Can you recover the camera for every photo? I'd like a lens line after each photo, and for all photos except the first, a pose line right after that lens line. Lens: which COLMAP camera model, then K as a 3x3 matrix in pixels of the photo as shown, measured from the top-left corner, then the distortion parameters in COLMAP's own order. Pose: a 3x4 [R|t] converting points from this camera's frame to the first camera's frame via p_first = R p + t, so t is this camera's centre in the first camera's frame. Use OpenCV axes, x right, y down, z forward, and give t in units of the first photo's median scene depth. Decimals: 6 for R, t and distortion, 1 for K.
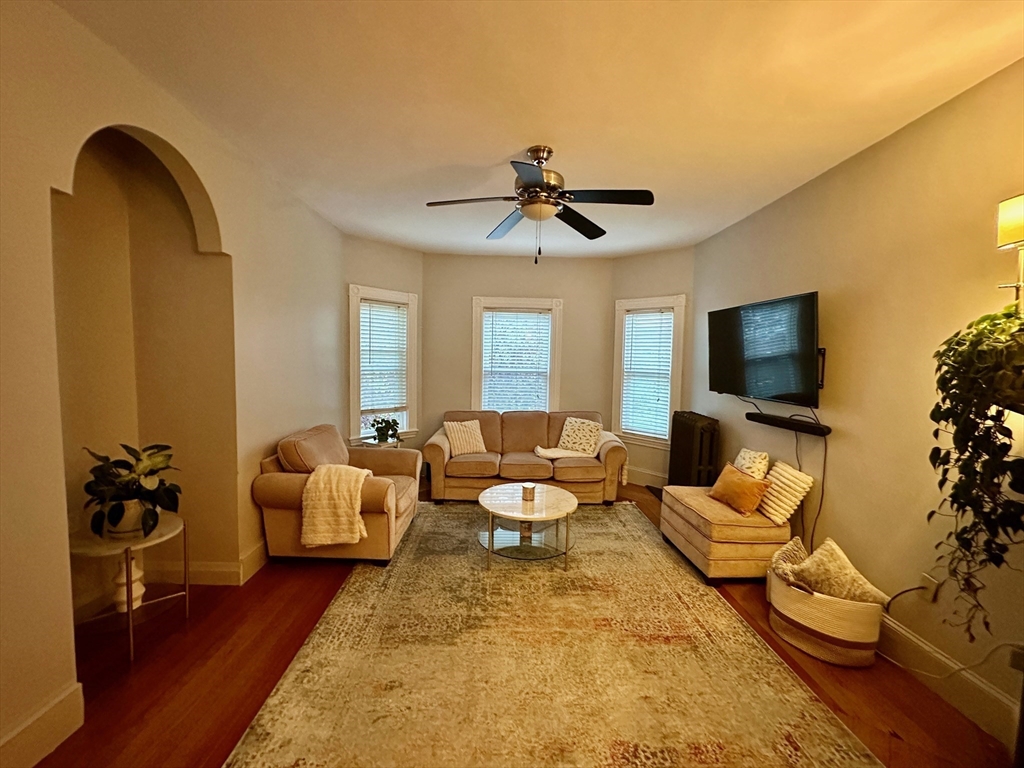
lens RADIAL K [[410.5, 0, 512.6], [0, 410.5, 382.4], [0, 0, 1]] dist [-0.000865, -0.000064]
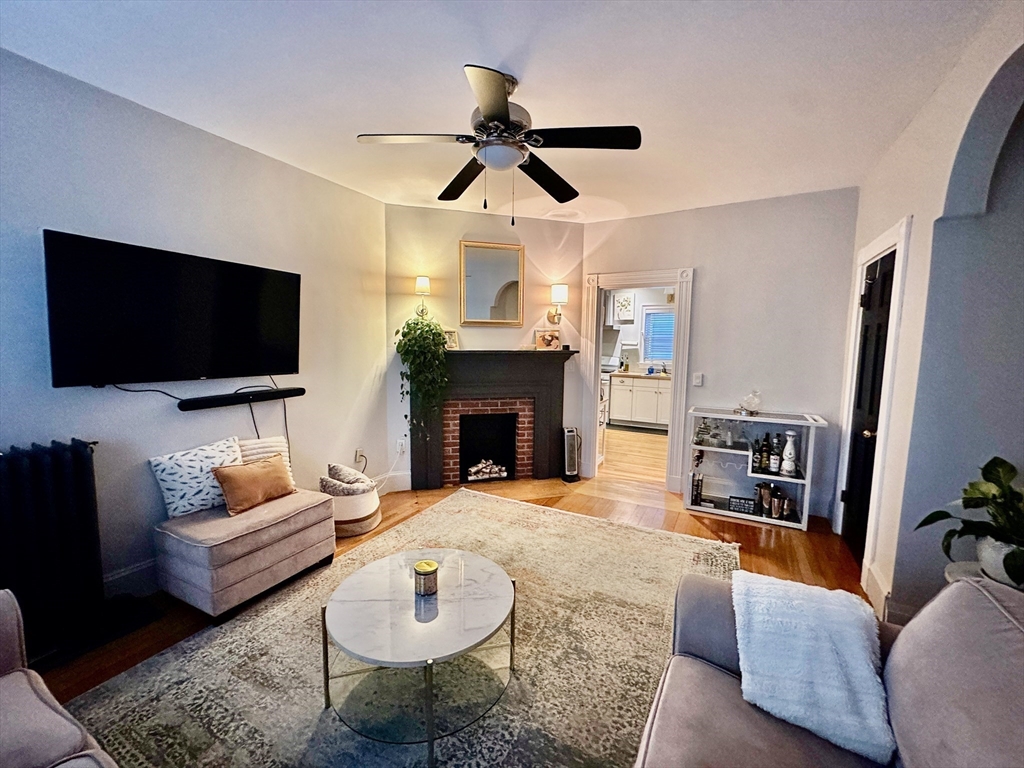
lens RADIAL K [[410.5, 0, 513.3], [0, 410.5, 381.3], [0, 0, 1]] dist [-0.000865, -0.000064]
pose [[-0.863381, -0.086195, 0.497136, -0.390762], [-0.003536, 0.986309, 0.164867, -0.110759], [-0.504541, 0.140585, -0.851865, 1.700841]]
